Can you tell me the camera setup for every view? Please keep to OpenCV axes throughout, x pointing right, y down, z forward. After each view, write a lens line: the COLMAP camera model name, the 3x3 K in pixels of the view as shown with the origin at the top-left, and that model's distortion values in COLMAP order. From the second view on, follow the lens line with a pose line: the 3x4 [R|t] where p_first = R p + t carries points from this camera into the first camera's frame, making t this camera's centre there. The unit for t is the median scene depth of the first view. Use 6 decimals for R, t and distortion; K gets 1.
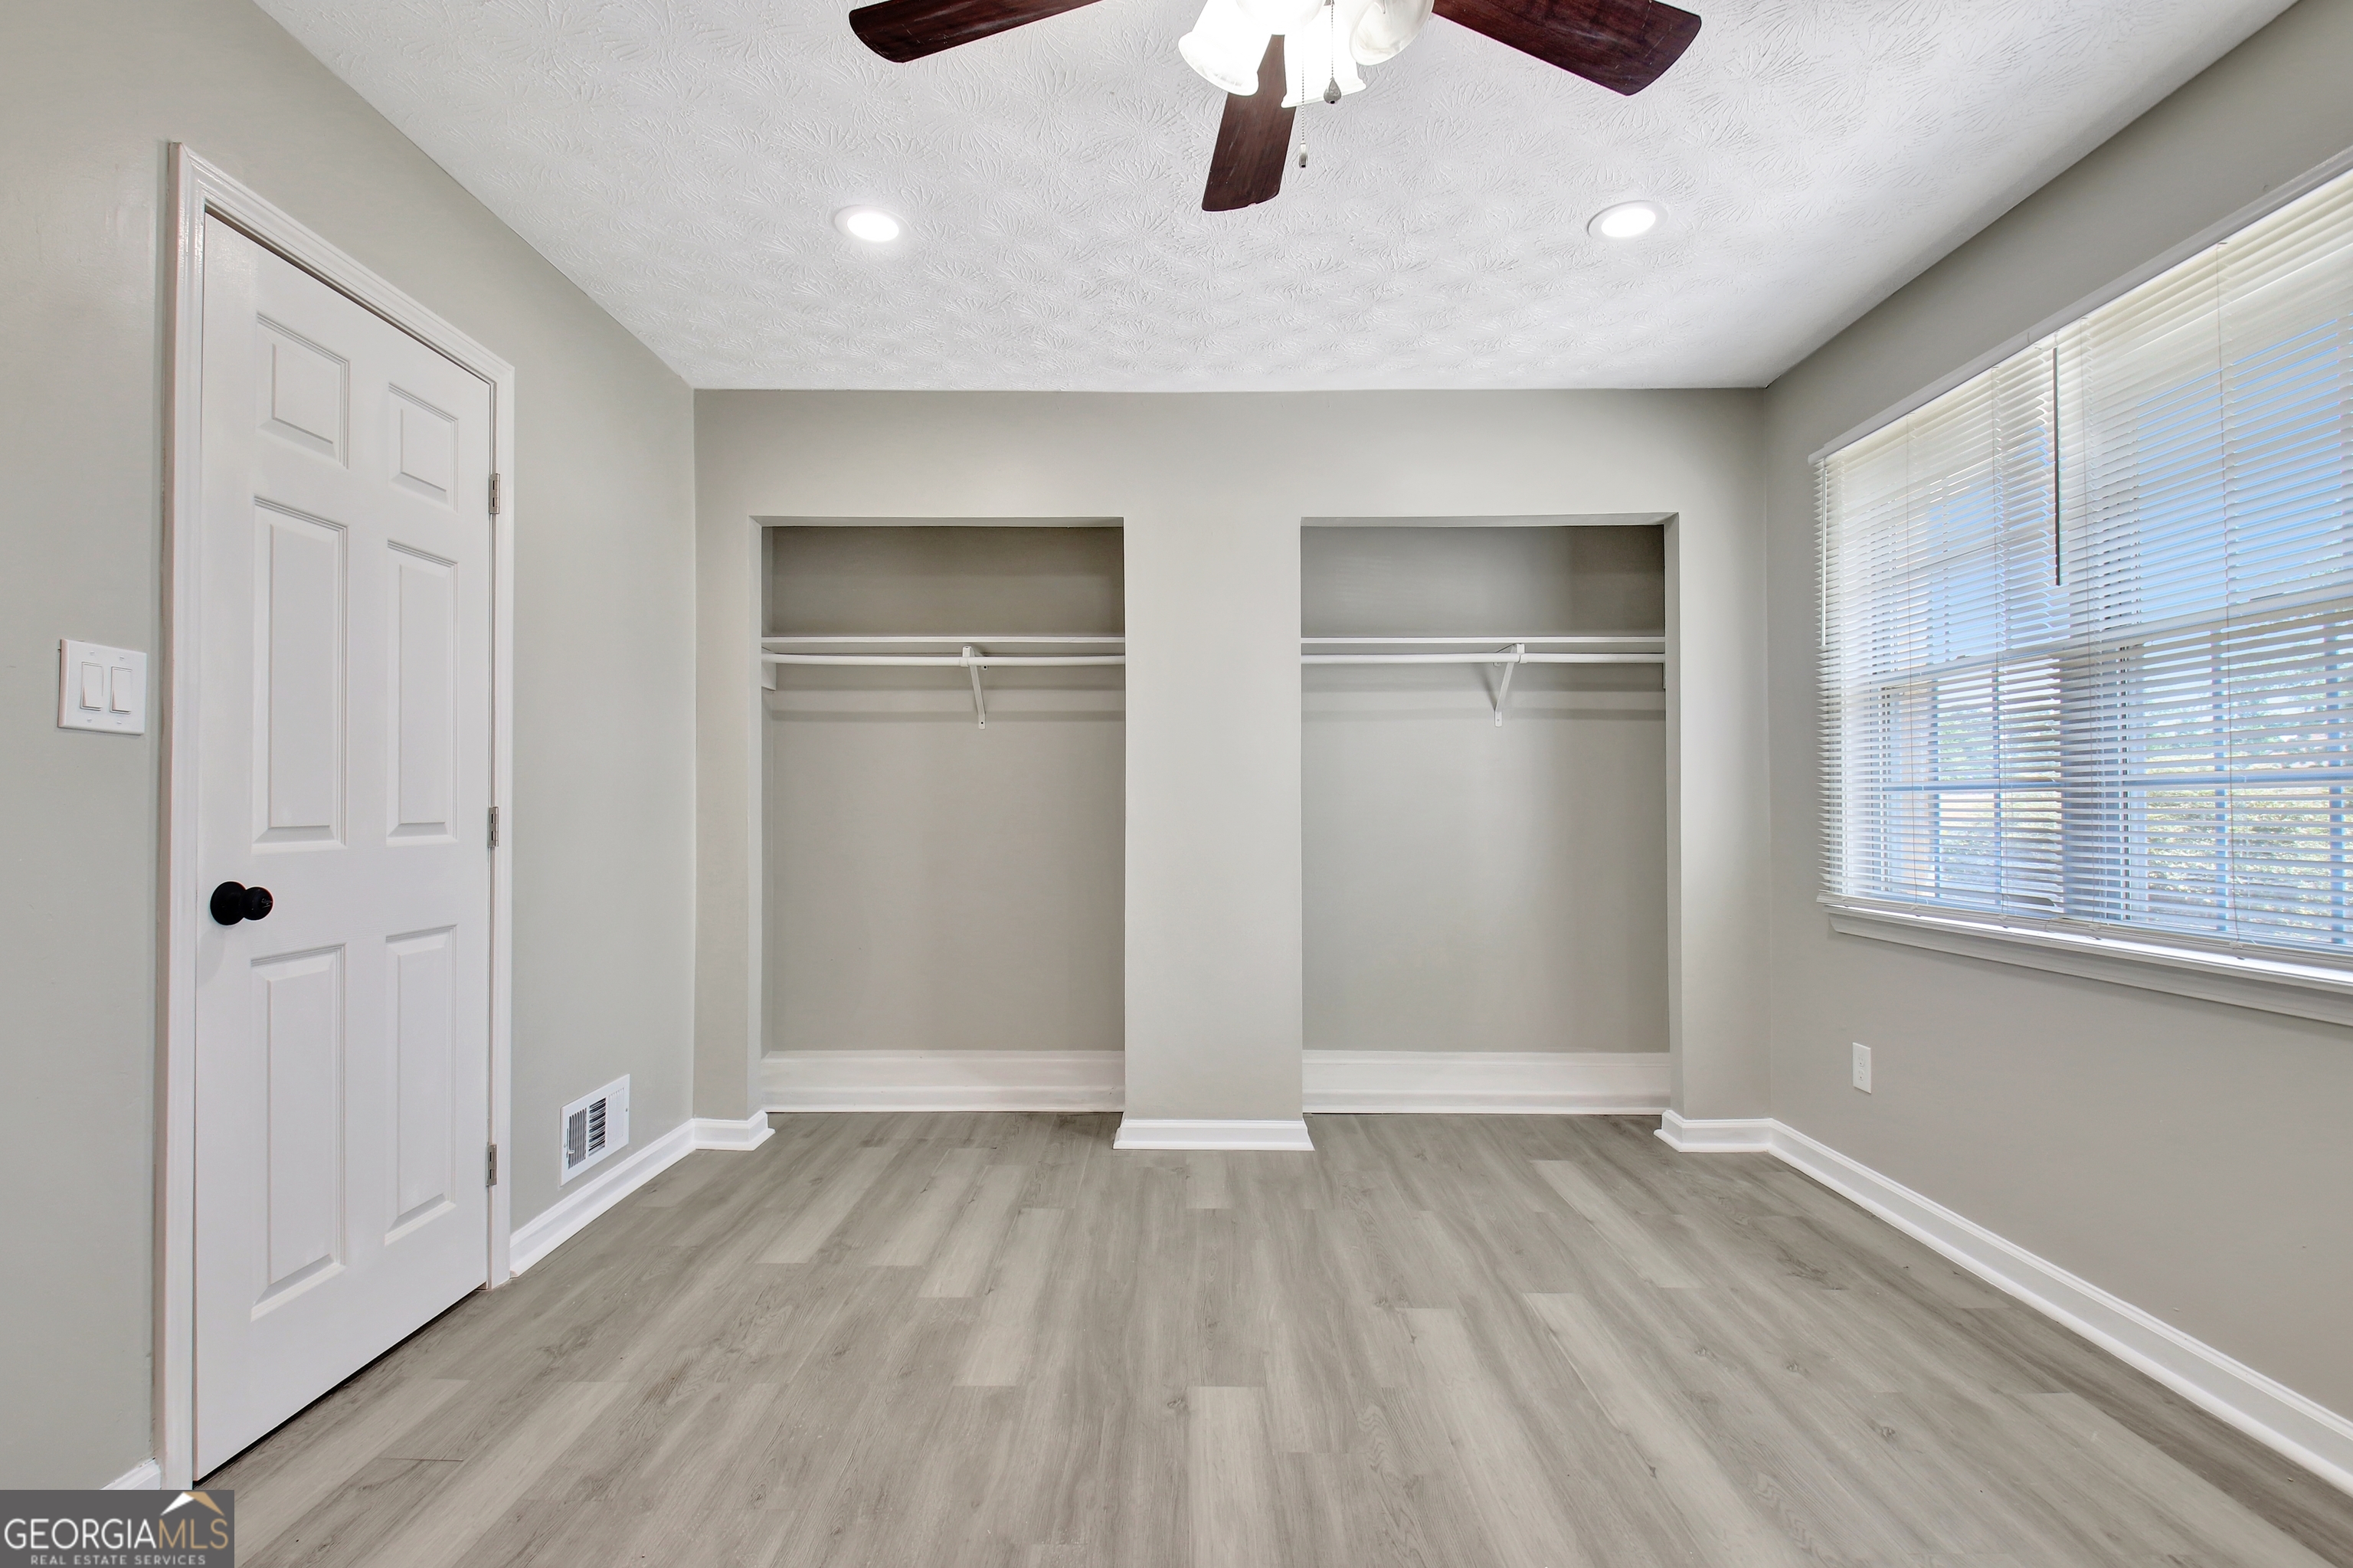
lens RADIAL K [[1104.8, 0, 1176.5], [0, 1104.8, 784.0], [0, 0, 1]] dist [0.000063, -0.000439]
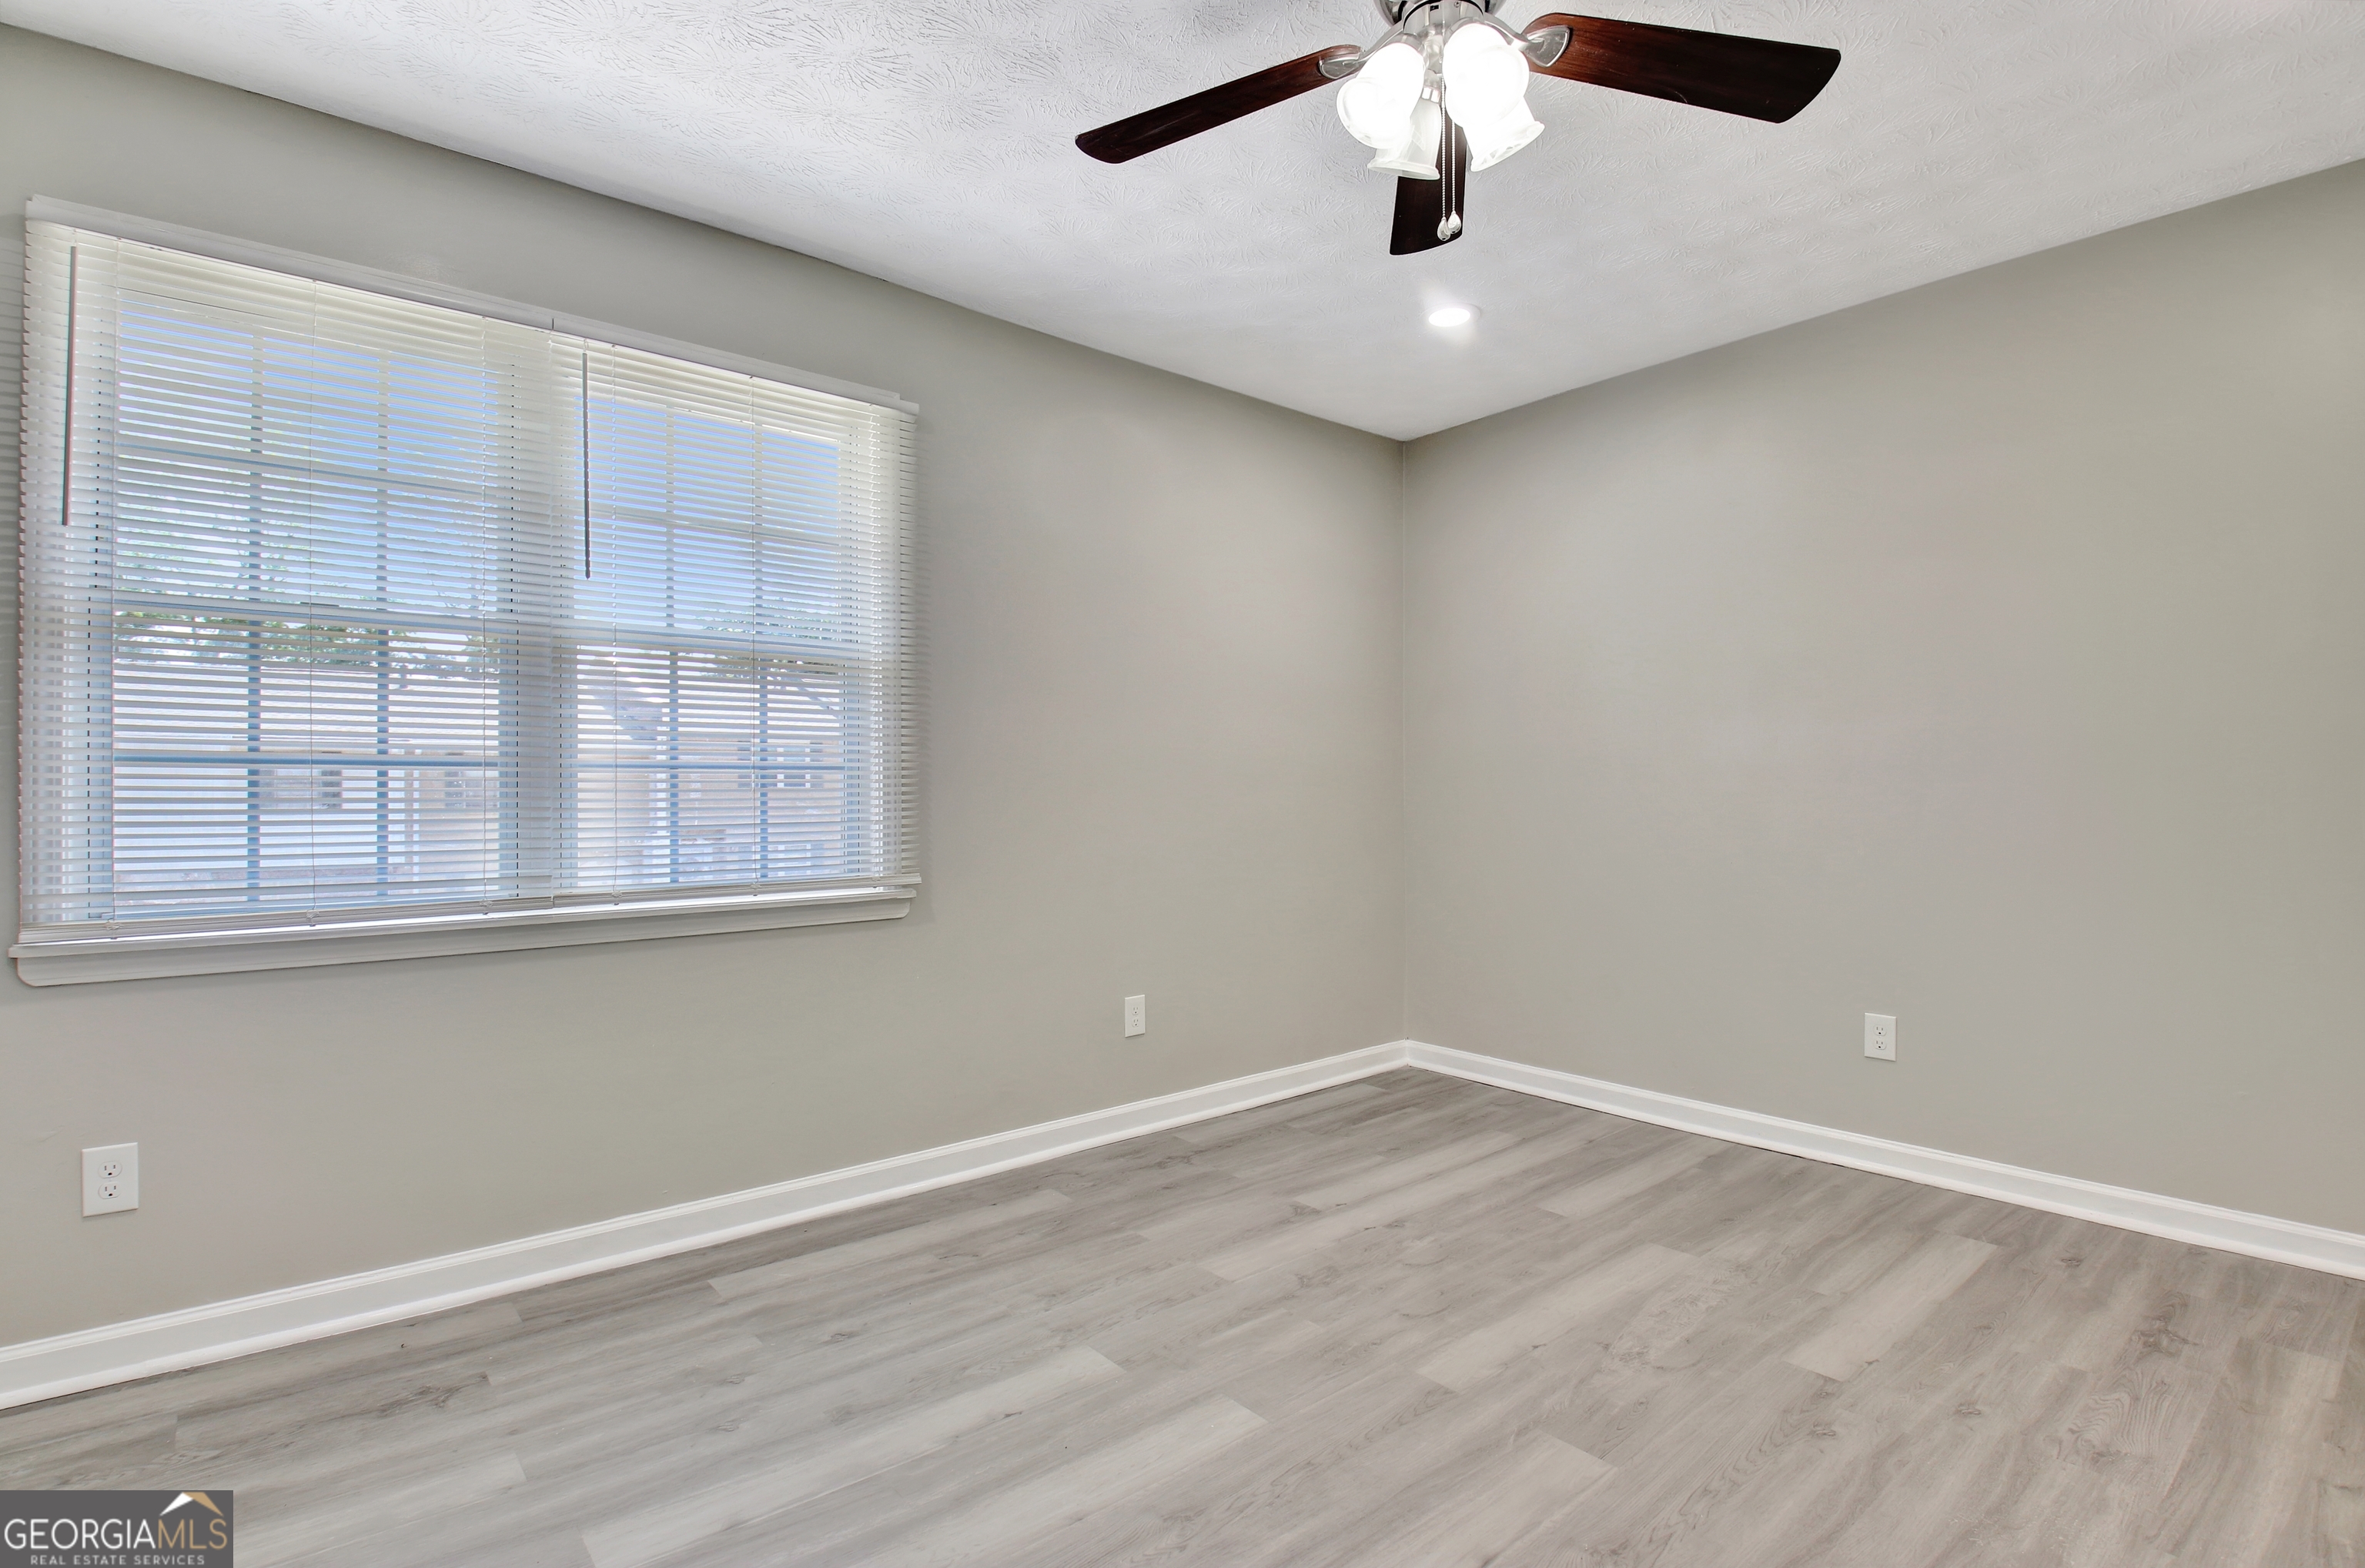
lens RADIAL K [[1107.7, 0, 1185.0], [0, 1107.7, 787.7], [0, 0, 1]] dist [0.000934, -0.018131]
pose [[-0.638762, 0.001197, 0.769403, -0.371542], [-0.018422, 0.999688, -0.016850, 0.027866], [-0.769184, -0.024937, -0.638541, 1.187164]]
